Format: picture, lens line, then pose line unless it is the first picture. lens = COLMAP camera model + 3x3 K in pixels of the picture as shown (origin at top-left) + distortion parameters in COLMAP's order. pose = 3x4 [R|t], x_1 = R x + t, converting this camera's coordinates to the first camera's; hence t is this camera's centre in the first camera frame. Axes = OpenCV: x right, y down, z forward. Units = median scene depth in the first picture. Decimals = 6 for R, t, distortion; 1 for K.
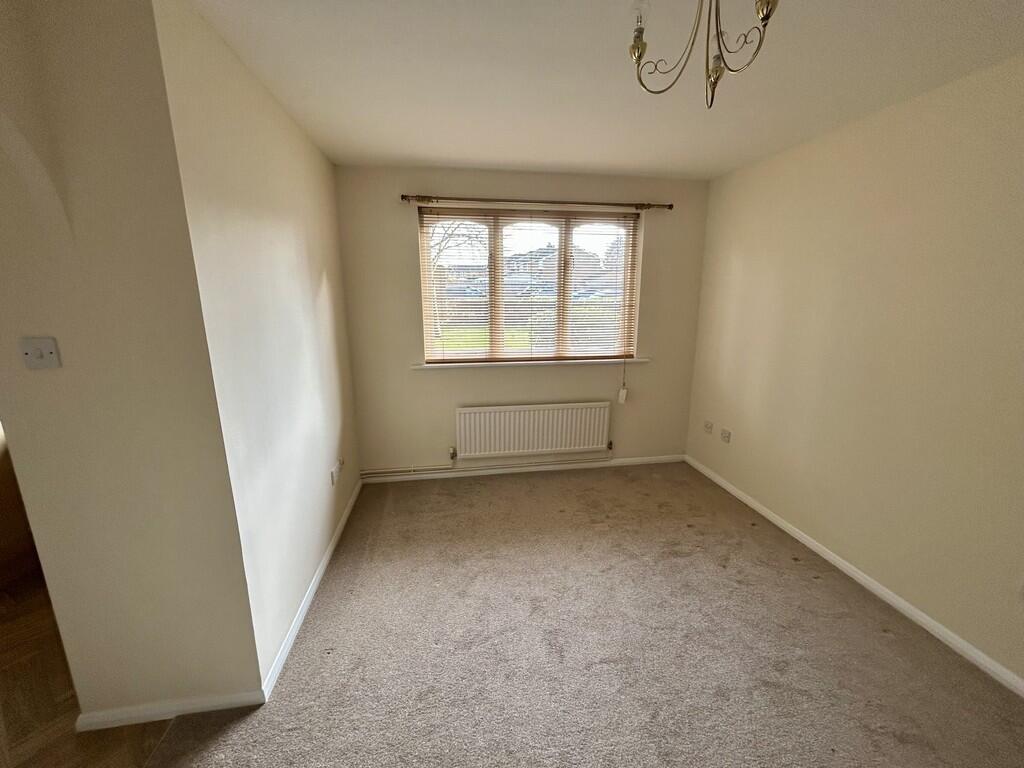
lens RADIAL K [[412.8, 0, 506.9], [0, 412.8, 387.2], [0, 0, 1]] dist [-0.004901, 0.000051]
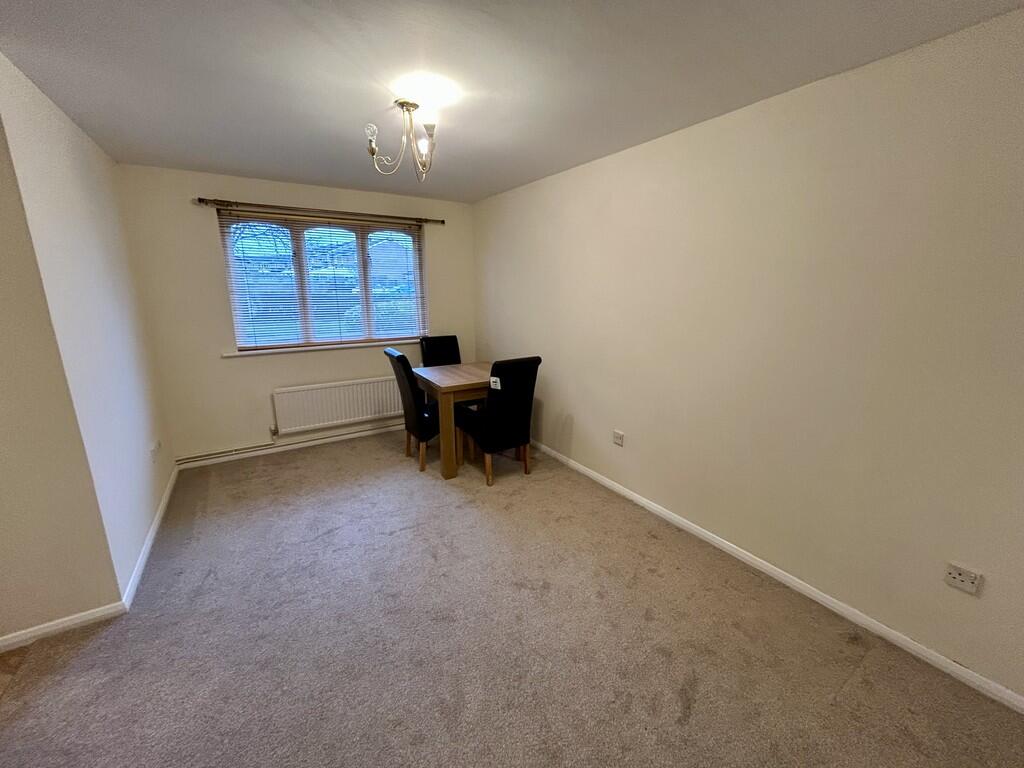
lens RADIAL K [[412.8, 0, 509.8], [0, 412.8, 382.8], [0, 0, 1]] dist [-0.004901, 0.000051]
pose [[0.913842, -0.088582, 0.396290, 0.024716], [0.087930, 0.995929, 0.019853, 0.077977], [-0.396435, 0.016703, 0.917911, -0.331473]]
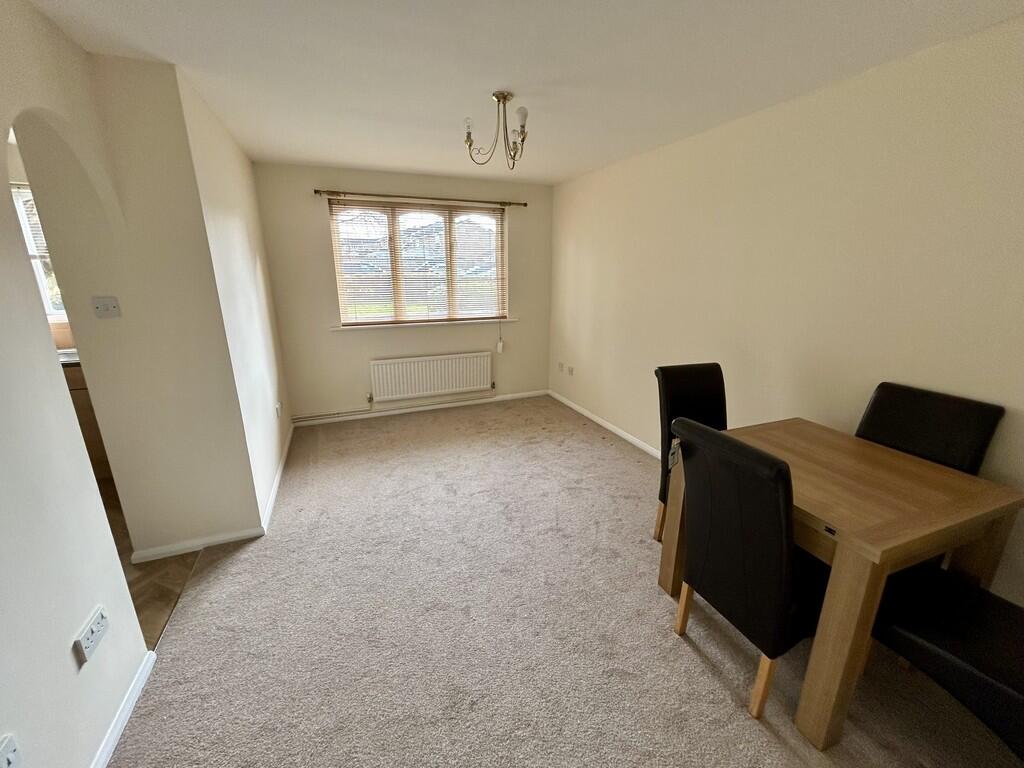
lens RADIAL K [[412.8, 0, 509.2], [0, 412.8, 383.3], [0, 0, 1]] dist [-0.004901, 0.000051]
pose [[0.971117, -0.062004, 0.230406, -0.005832], [0.051207, 0.997304, 0.052551, 0.084421], [-0.233043, -0.039234, 0.971675, -0.374420]]
